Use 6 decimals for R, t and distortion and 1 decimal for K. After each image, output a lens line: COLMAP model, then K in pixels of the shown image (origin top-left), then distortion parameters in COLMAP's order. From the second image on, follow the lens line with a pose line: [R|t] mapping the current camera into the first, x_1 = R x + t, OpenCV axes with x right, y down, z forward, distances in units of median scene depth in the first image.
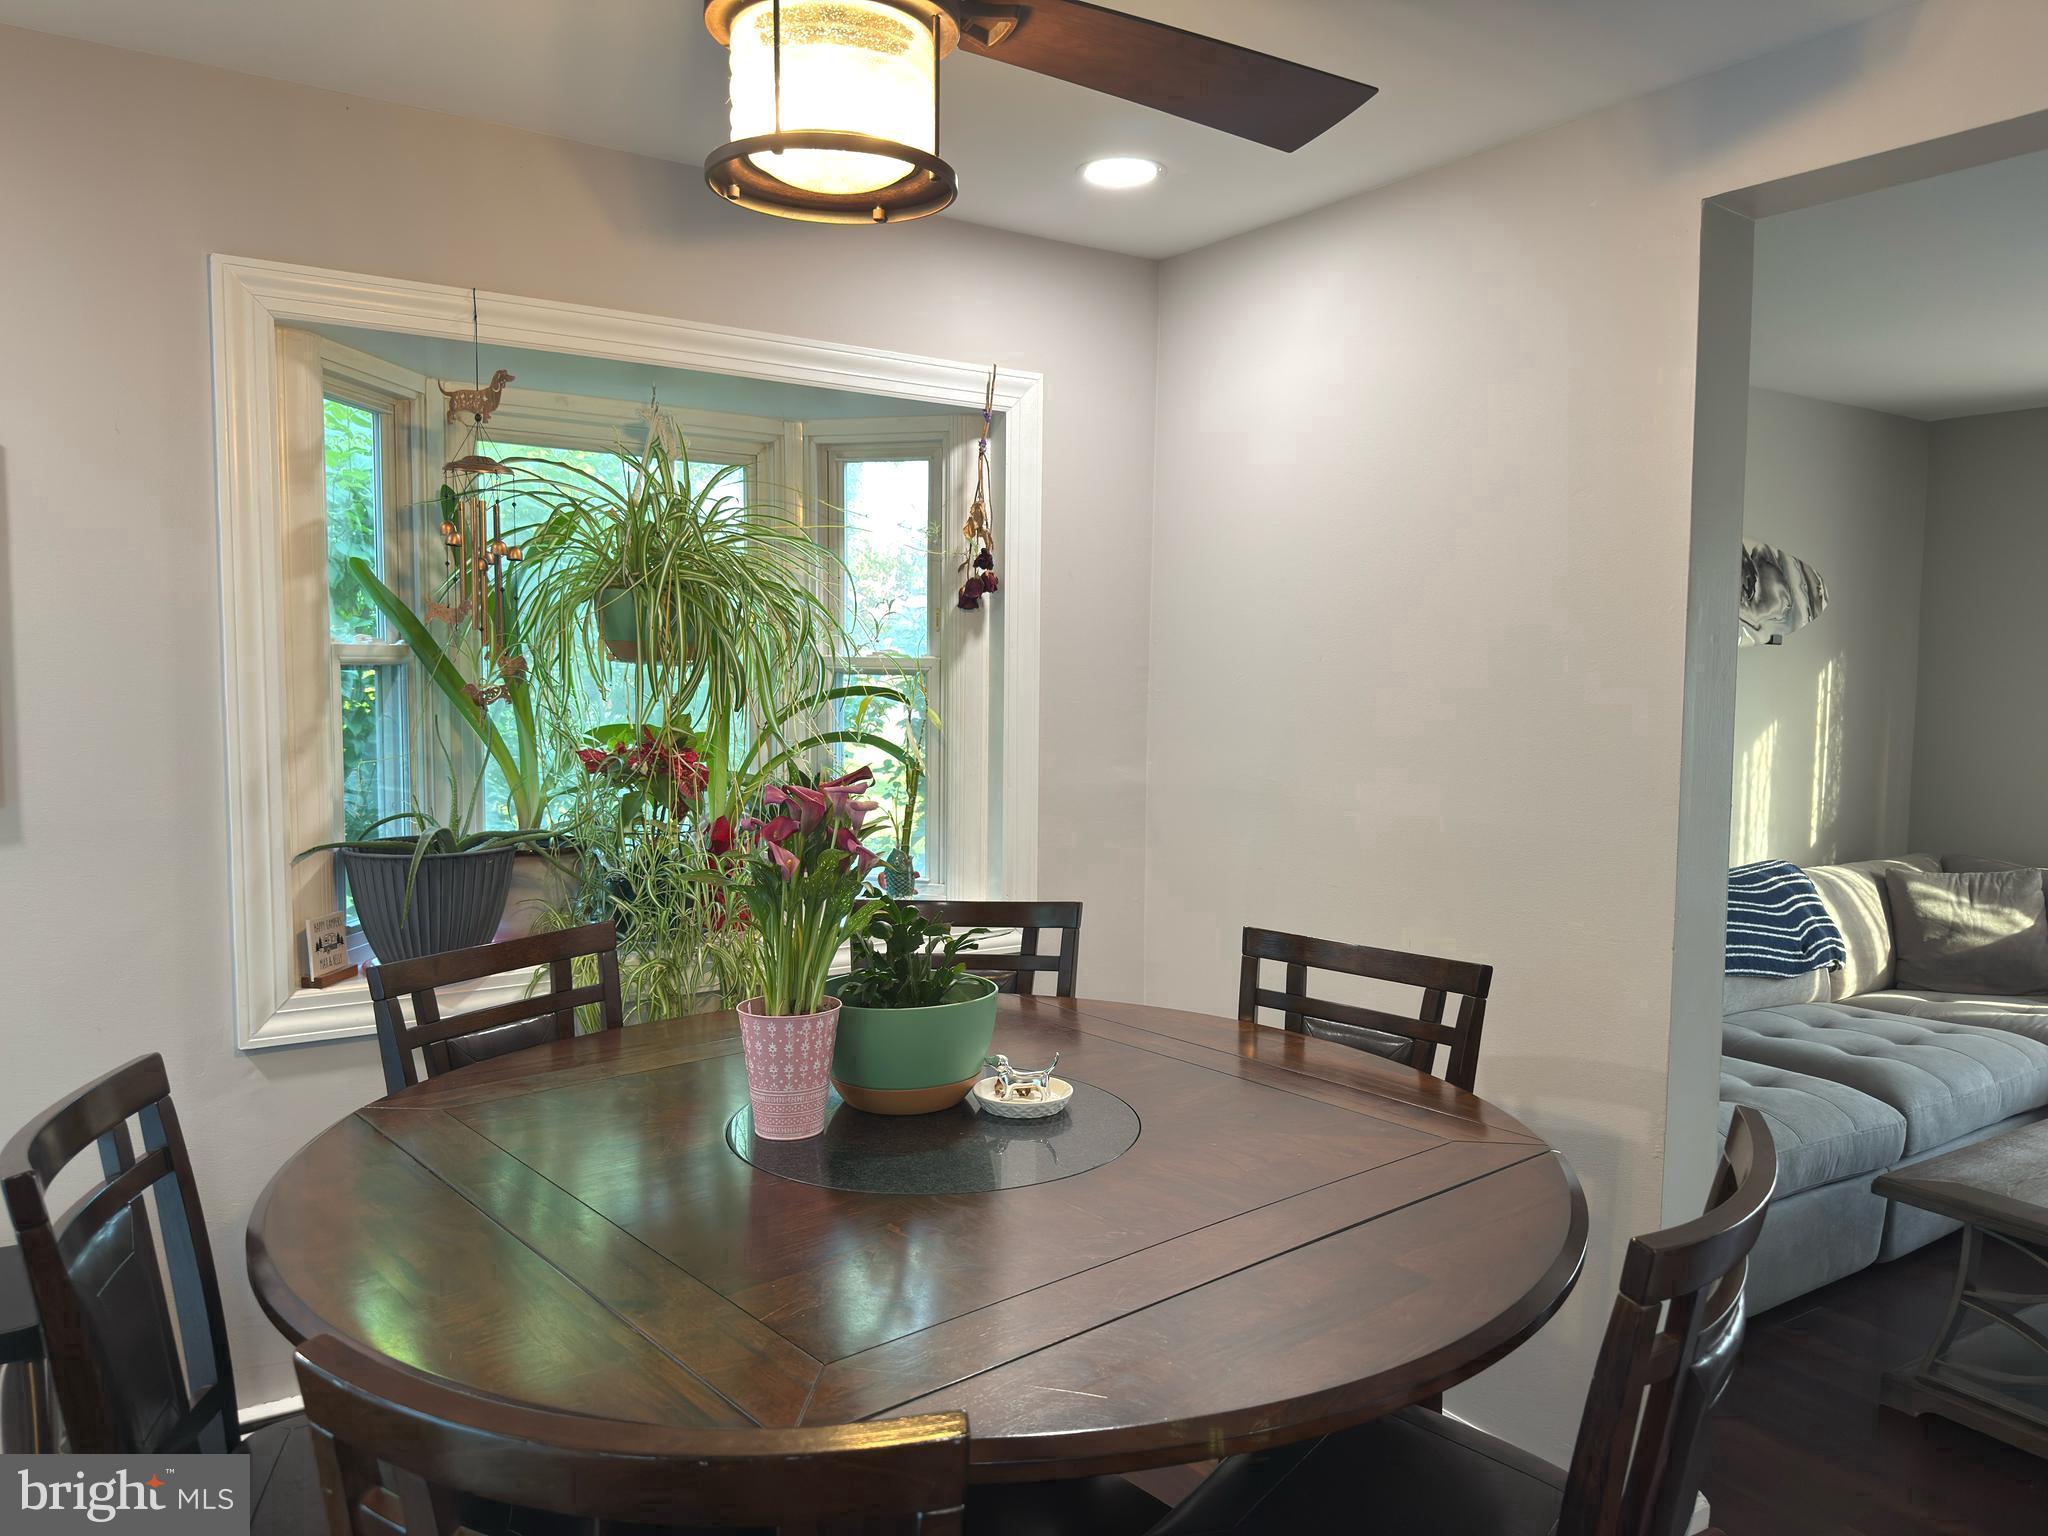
lens RADIAL K [[1410.5, 0, 1041.3], [0, 1410.5, 782.7], [0, 0, 1]] dist [0.037839, -0.057821]
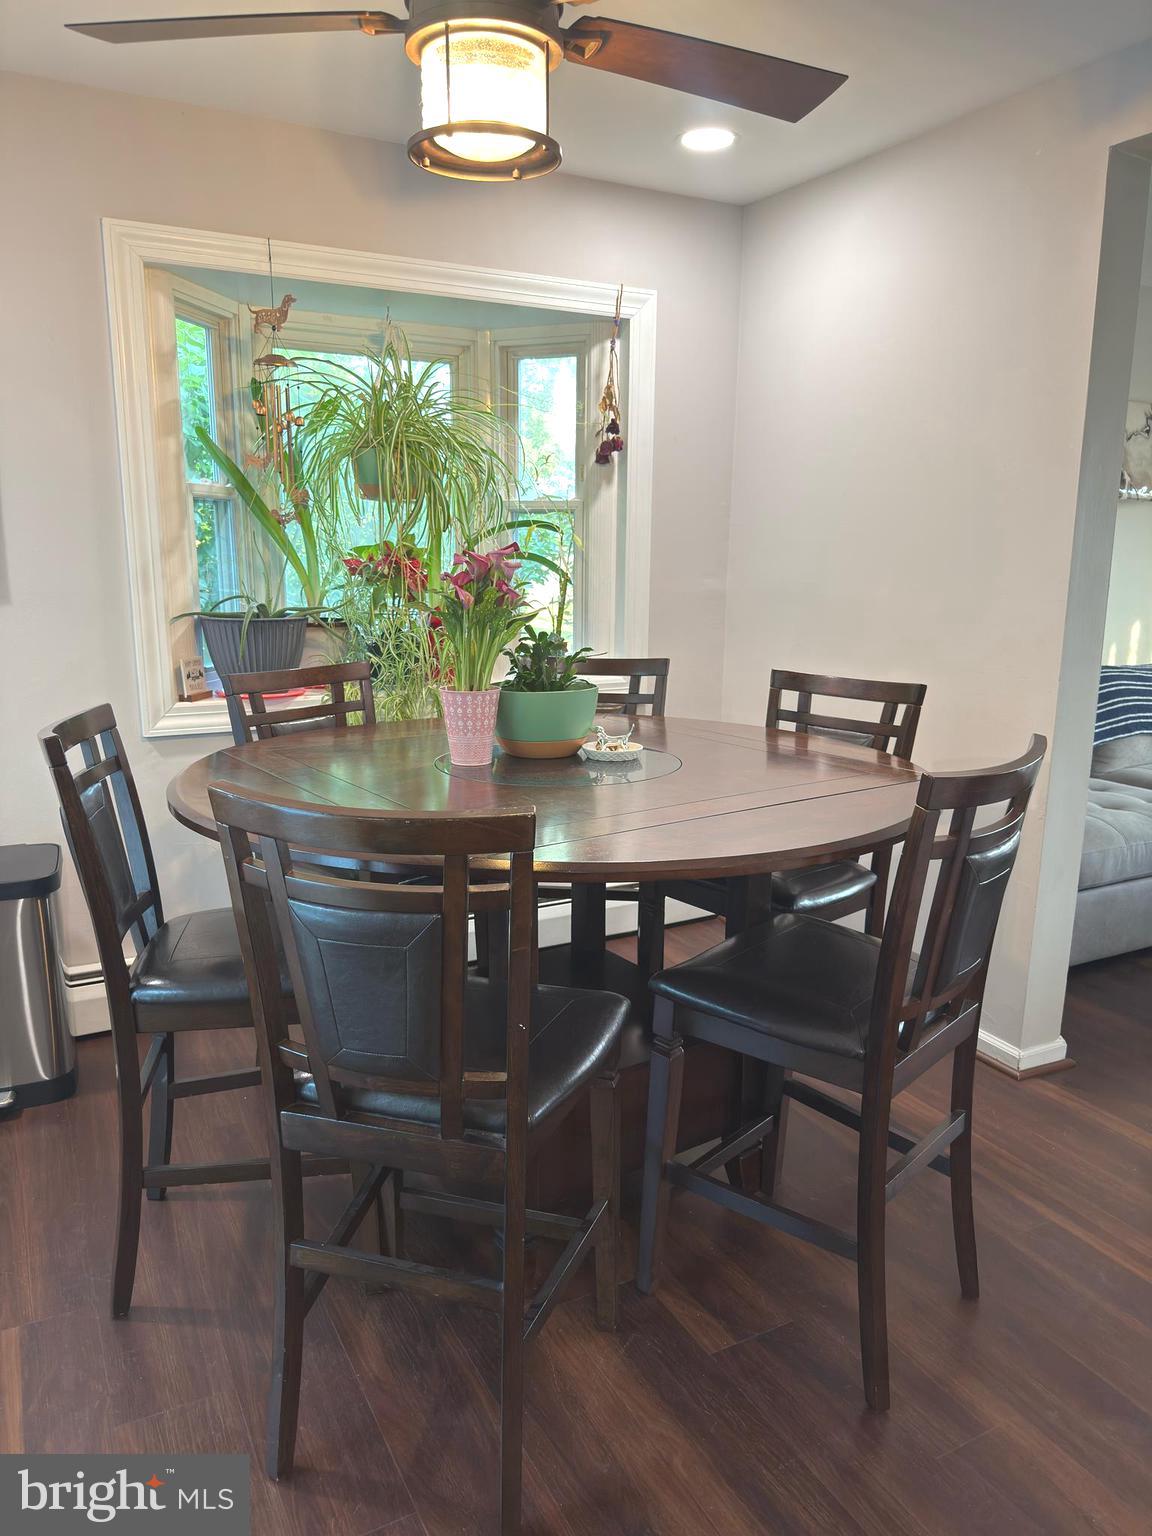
lens RADIAL K [[1057.9, 0, 586.3], [0, 1057.9, 776.7], [0, 0, 1]] dist [0.037839, -0.057821]
pose [[0.995264, 0.019371, -0.095257, 0.051954], [-0.006542, 0.991068, 0.133193, 0.063118], [0.096987, -0.131940, 0.986502, -0.149520]]
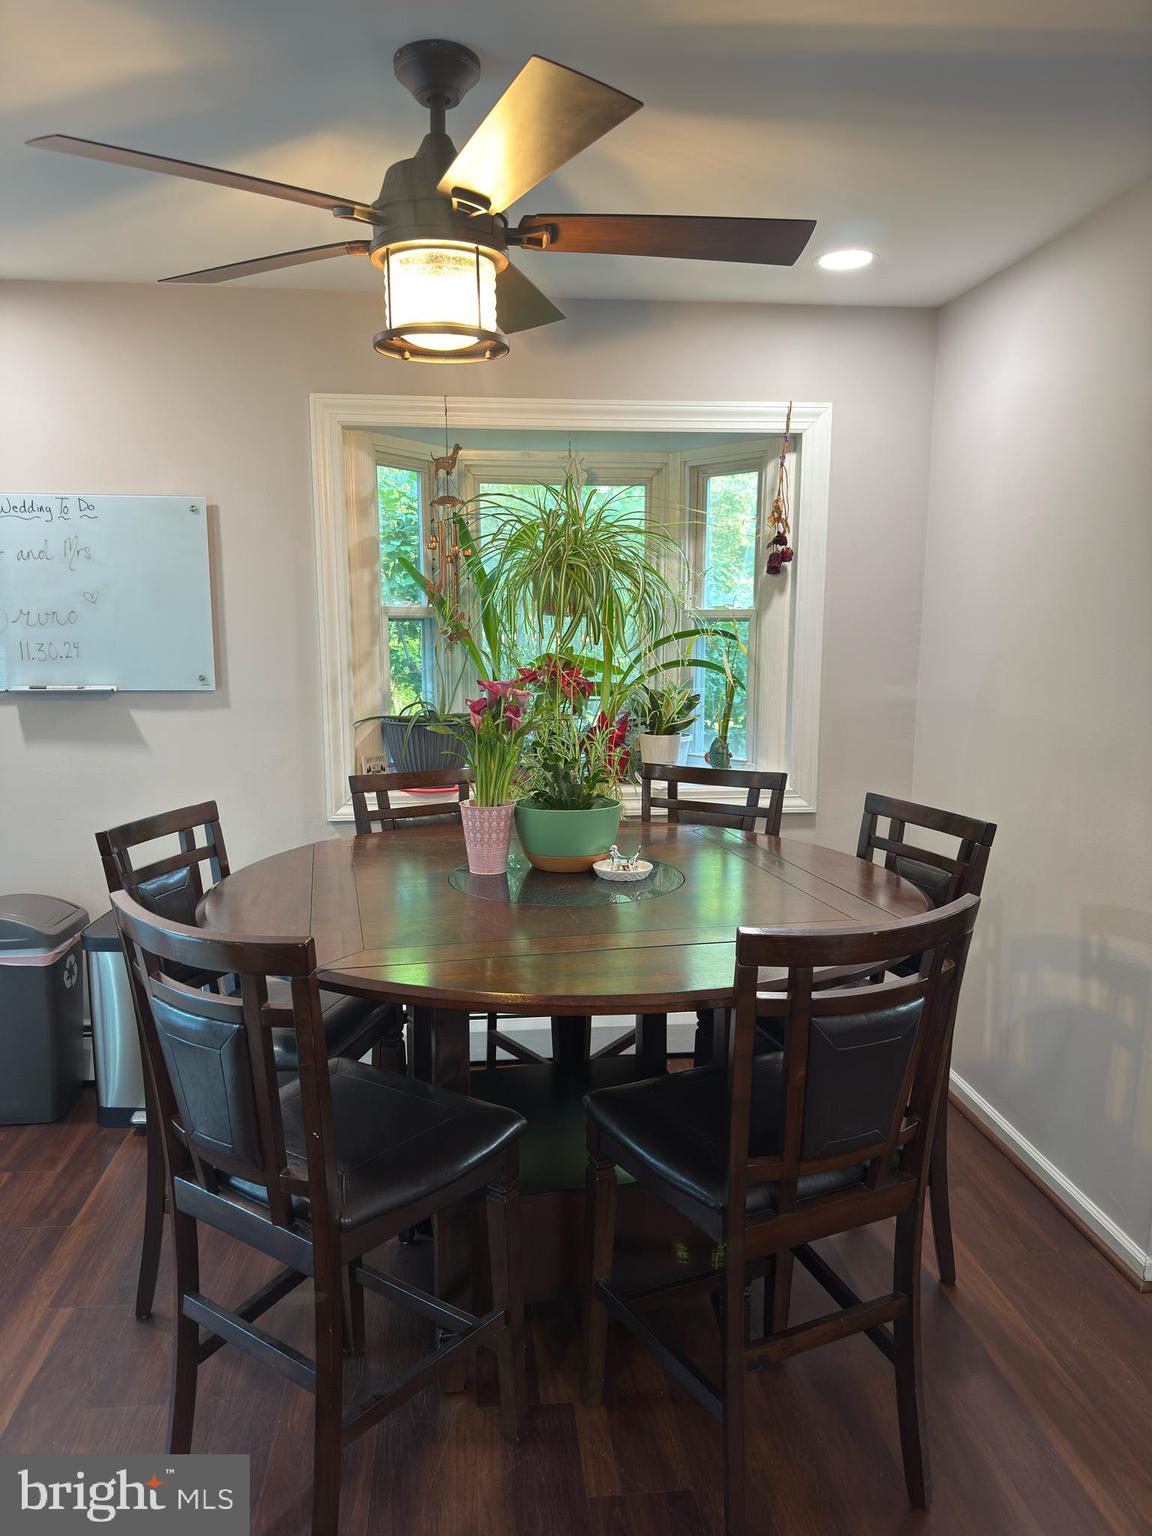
lens RADIAL K [[1057.9, 0, 580.2], [0, 1057.9, 774.9], [0, 0, 1]] dist [0.037839, -0.057821]
pose [[0.883995, 0.057764, -0.463914, 0.362663], [-0.029044, 0.997206, 0.068823, 0.017408], [0.466593, -0.047365, 0.883203, -0.086760]]
